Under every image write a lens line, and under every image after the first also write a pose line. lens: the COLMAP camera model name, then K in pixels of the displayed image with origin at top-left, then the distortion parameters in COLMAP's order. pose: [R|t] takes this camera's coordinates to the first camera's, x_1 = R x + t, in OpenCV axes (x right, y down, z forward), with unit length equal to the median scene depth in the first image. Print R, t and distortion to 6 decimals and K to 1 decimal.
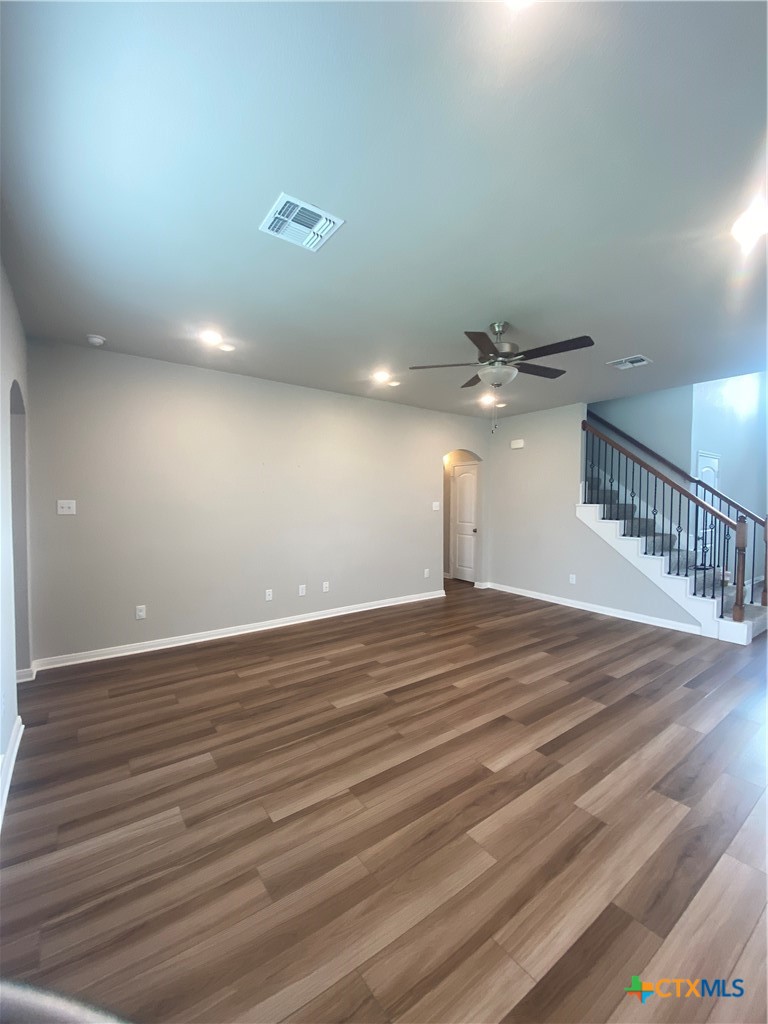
lens RADIAL K [[414.3, 0, 387.7], [0, 414.3, 511.9], [0, 0, 1]] dist [0.040689, -0.027639]
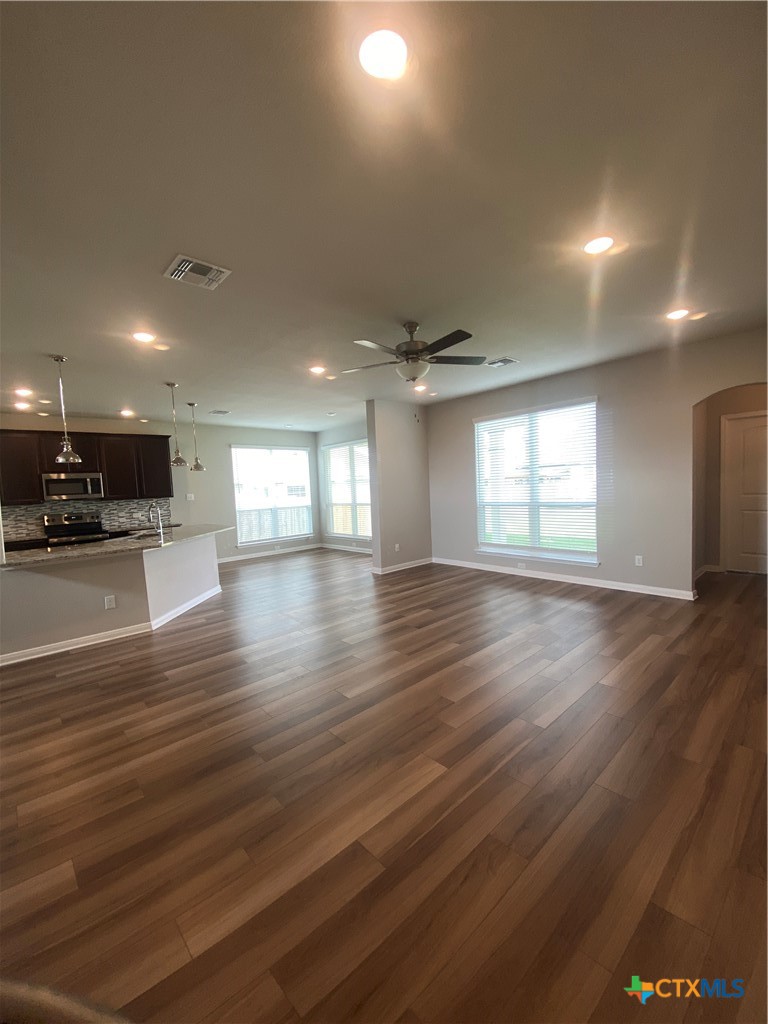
lens RADIAL K [[414.3, 0, 387.7], [0, 414.3, 511.9], [0, 0, 1]] dist [0.040689, -0.027639]
pose [[-0.993436, 0.044548, -0.105361, 0.357680], [0.033583, 0.994047, 0.103644, -0.046562], [0.109351, 0.099425, -0.989018, 1.636078]]
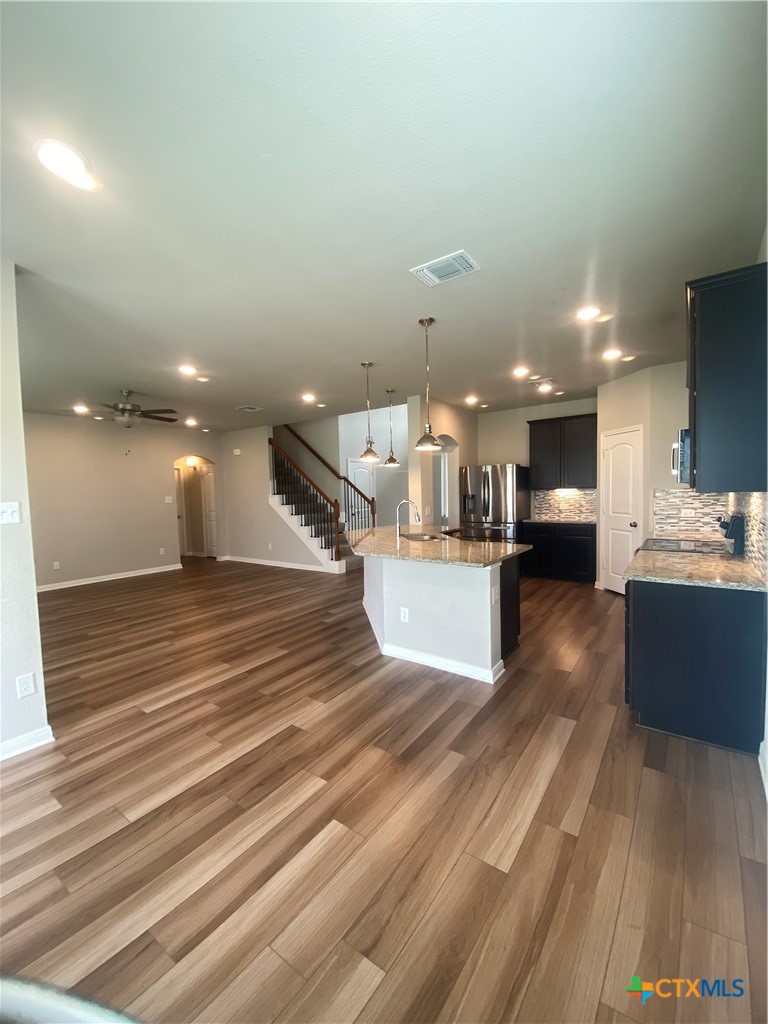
lens RADIAL K [[414.3, 0, 387.7], [0, 414.3, 511.9], [0, 0, 1]] dist [0.040689, -0.027639]
pose [[0.950065, -0.047535, 0.308409, 0.545620], [0.041930, 0.998813, 0.024781, 0.028921], [-0.309221, -0.010613, 0.950931, -0.707858]]
